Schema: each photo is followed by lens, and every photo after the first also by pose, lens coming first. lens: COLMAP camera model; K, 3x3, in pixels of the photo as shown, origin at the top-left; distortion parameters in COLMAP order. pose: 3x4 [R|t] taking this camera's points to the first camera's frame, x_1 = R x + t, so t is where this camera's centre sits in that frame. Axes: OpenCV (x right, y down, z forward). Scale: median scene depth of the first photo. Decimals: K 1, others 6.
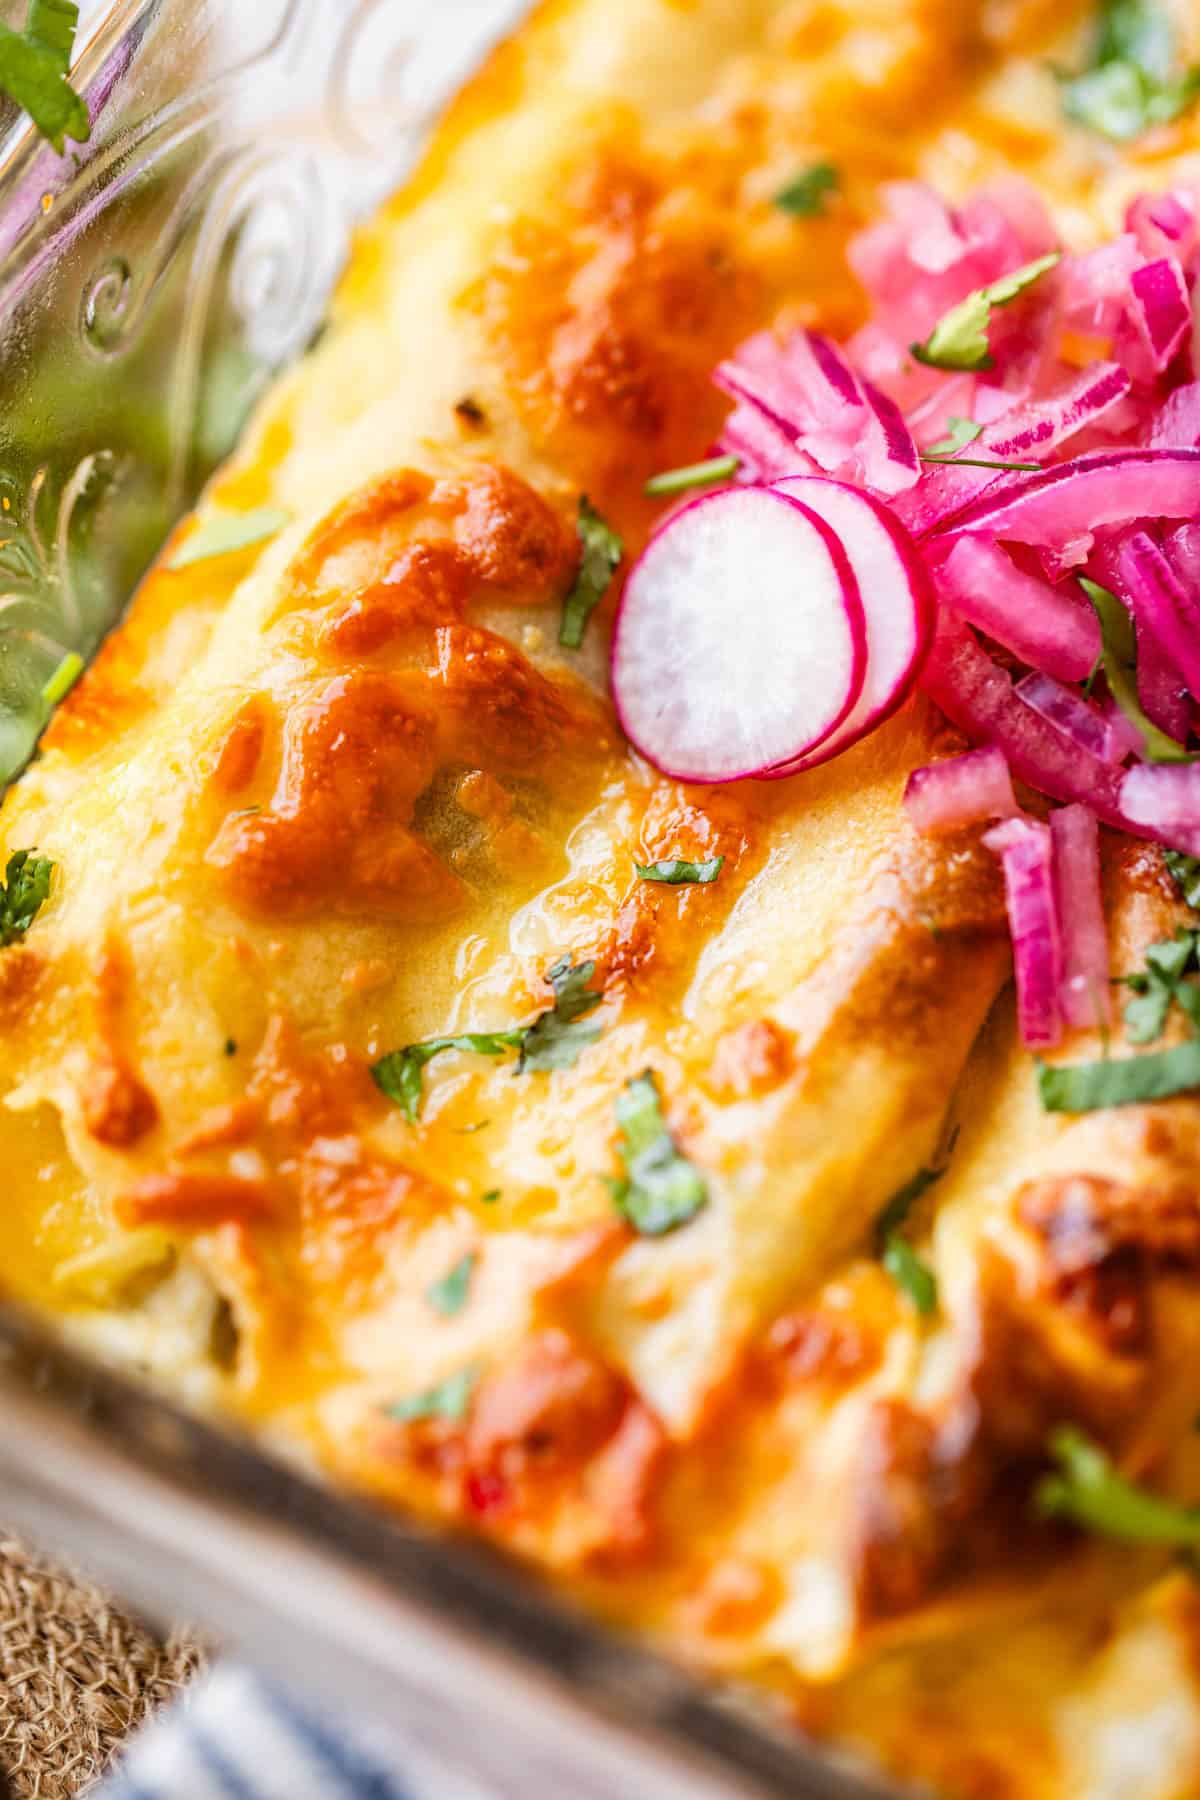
lens RADIAL K [[6401.7, 0, 598.3], [0, 6401.7, 900.1], [0, 0, 1]] dist [-0.069974, 0.000000]
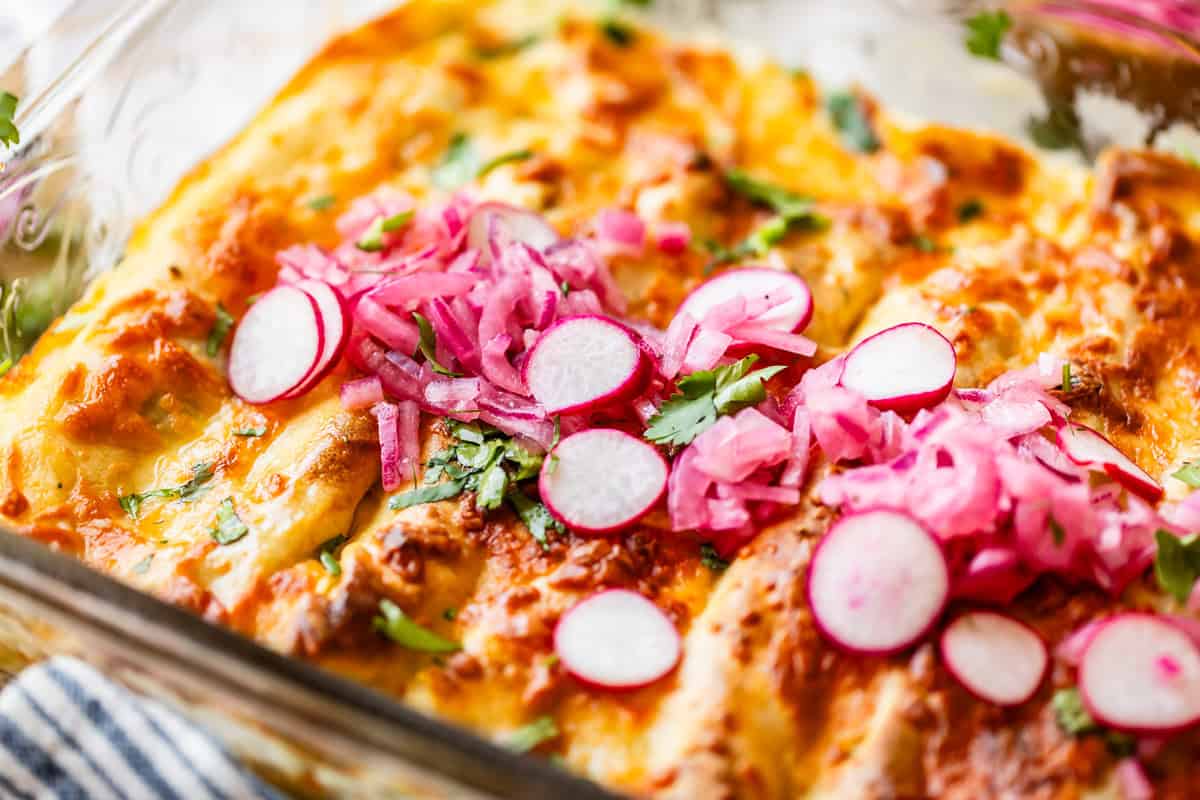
lens RADIAL K [[4267.8, 0, 600.7], [0, 4267.8, 400.2], [0, 0, 1]] dist [-0.069974, 0.000000]
pose [[0.999934, -0.000837, -0.011448, 0.167083], [-0.002764, 0.950443, -0.310887, 0.494927], [0.011140, 0.310898, 0.950378, -0.557903]]
